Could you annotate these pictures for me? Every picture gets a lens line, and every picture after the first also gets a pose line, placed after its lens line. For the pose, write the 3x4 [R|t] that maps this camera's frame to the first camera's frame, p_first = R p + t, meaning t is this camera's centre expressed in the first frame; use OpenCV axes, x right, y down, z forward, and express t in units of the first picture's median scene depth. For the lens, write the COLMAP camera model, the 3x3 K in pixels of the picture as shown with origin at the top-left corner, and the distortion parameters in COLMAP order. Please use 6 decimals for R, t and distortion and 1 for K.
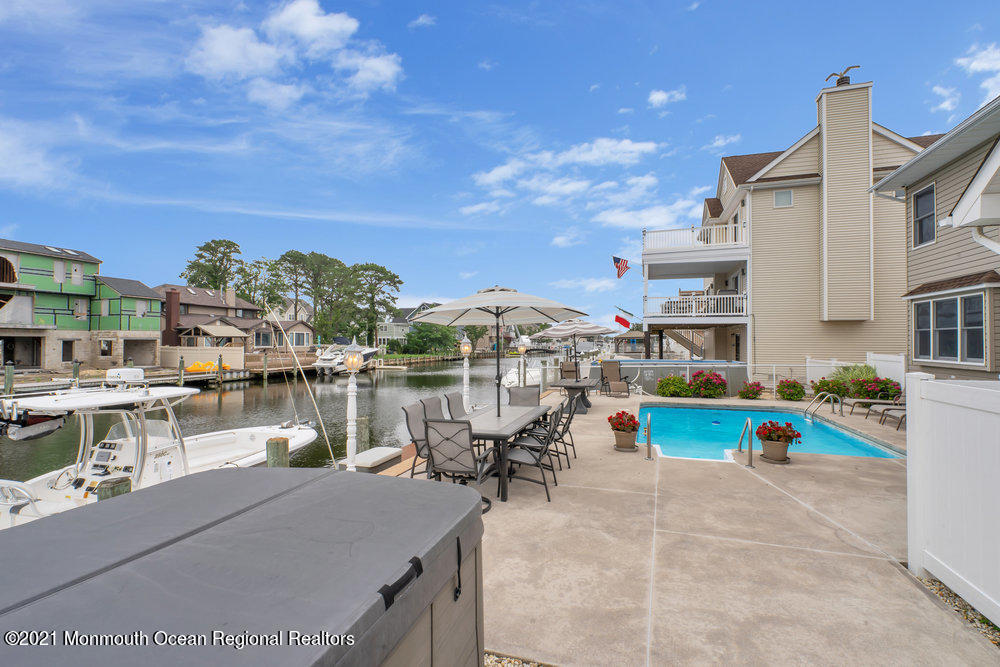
lens RADIAL K [[449.3, 0, 500.0], [0, 449.3, 333.5], [0, 0, 1]] dist [-0.001755, -0.000212]
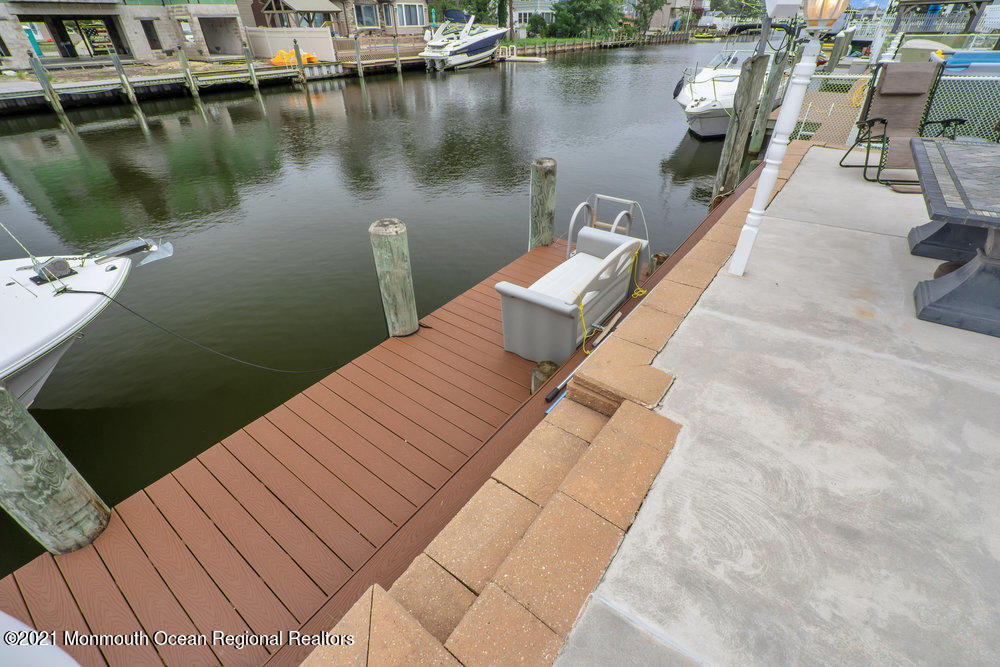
lens RADIAL K [[449.3, 0, 500.0], [0, 449.3, 333.5], [0, 0, 1]] dist [-0.001755, -0.000212]
pose [[0.947552, 0.174780, -0.267578, -0.001573], [0.016219, 0.809845, 0.586419, 0.008362], [0.319191, -0.560002, 0.764536, 0.211675]]
